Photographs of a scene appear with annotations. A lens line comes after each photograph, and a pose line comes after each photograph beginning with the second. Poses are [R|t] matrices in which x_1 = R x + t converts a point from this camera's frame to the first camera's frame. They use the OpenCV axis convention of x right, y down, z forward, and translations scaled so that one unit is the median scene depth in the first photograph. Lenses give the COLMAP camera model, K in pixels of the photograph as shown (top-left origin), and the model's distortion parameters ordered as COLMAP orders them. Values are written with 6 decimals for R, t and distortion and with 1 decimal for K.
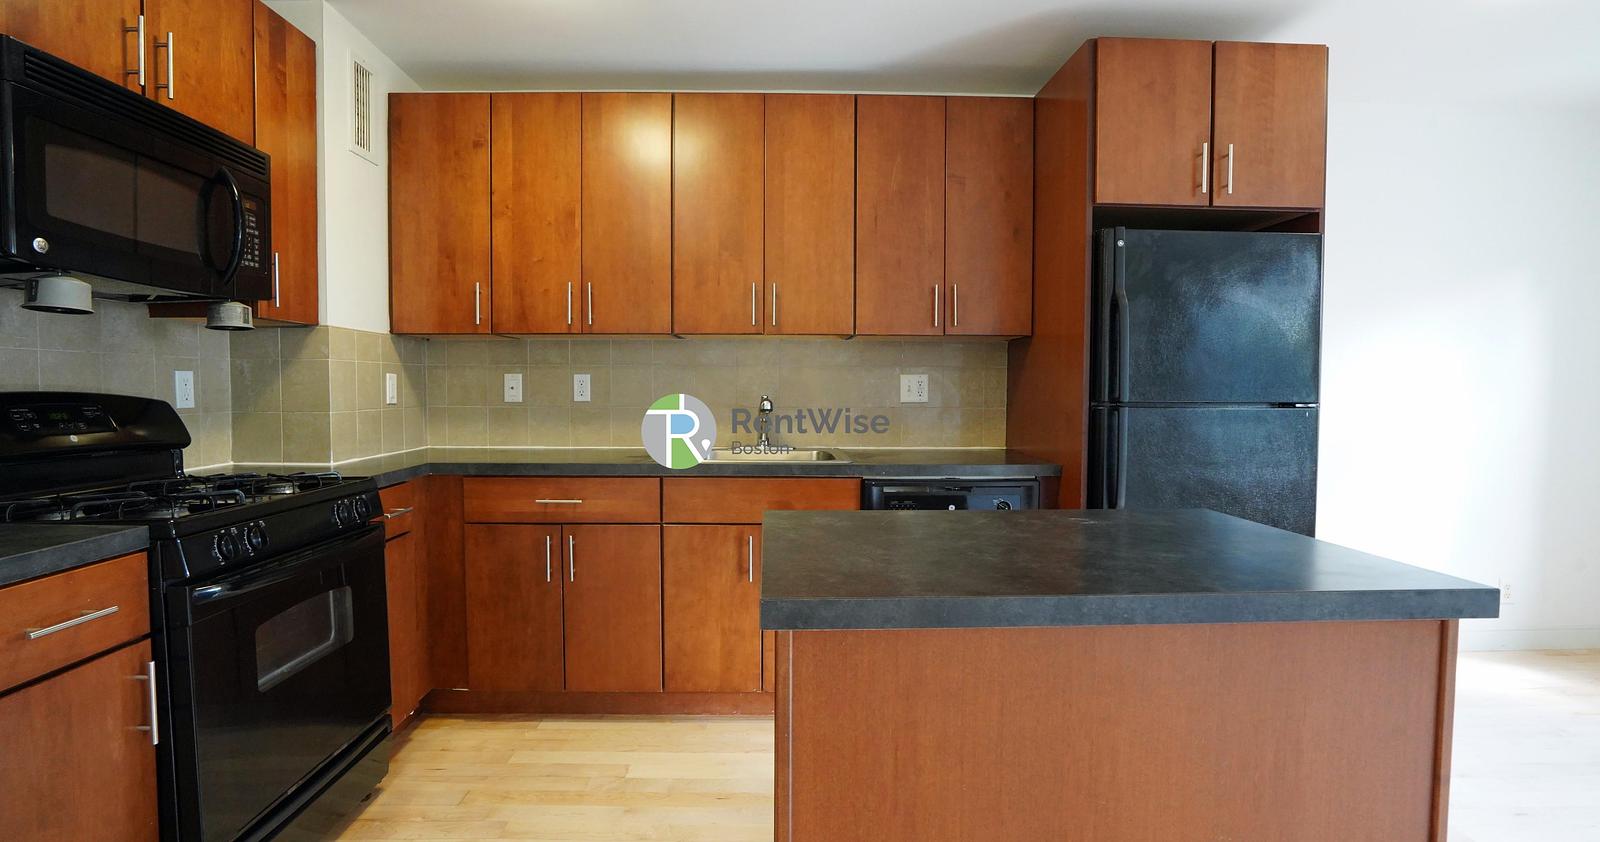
lens RADIAL K [[796.7, 0, 800.0], [0, 796.7, 421.0], [0, 0, 1]] dist [0.004130, 0.000621]
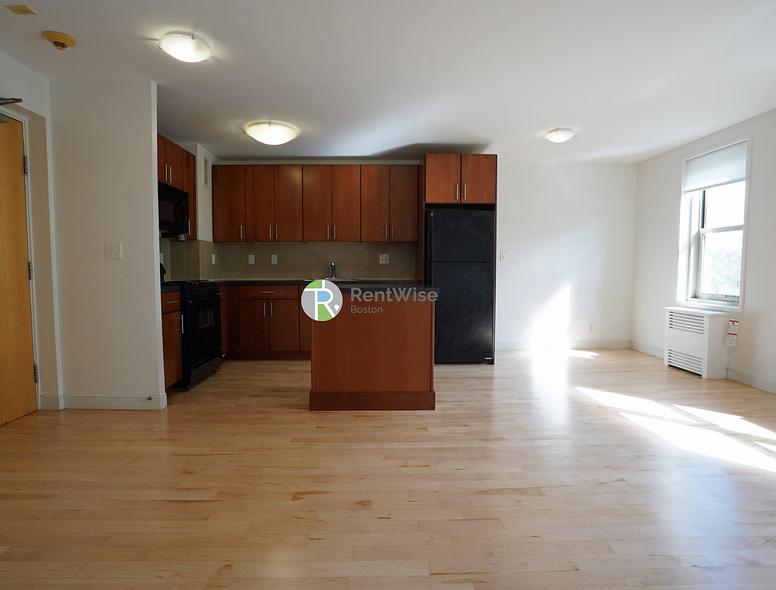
lens RADIAL K [[455.7, 0, 388.0], [0, 455.7, 295.0], [0, 0, 1]] dist [-0.005334, -0.000587]
pose [[0.999867, -0.001526, -0.016256, 0.220414], [0.001791, 0.999866, 0.016255, 0.079247], [0.016229, -0.016282, 0.999736, -0.854595]]
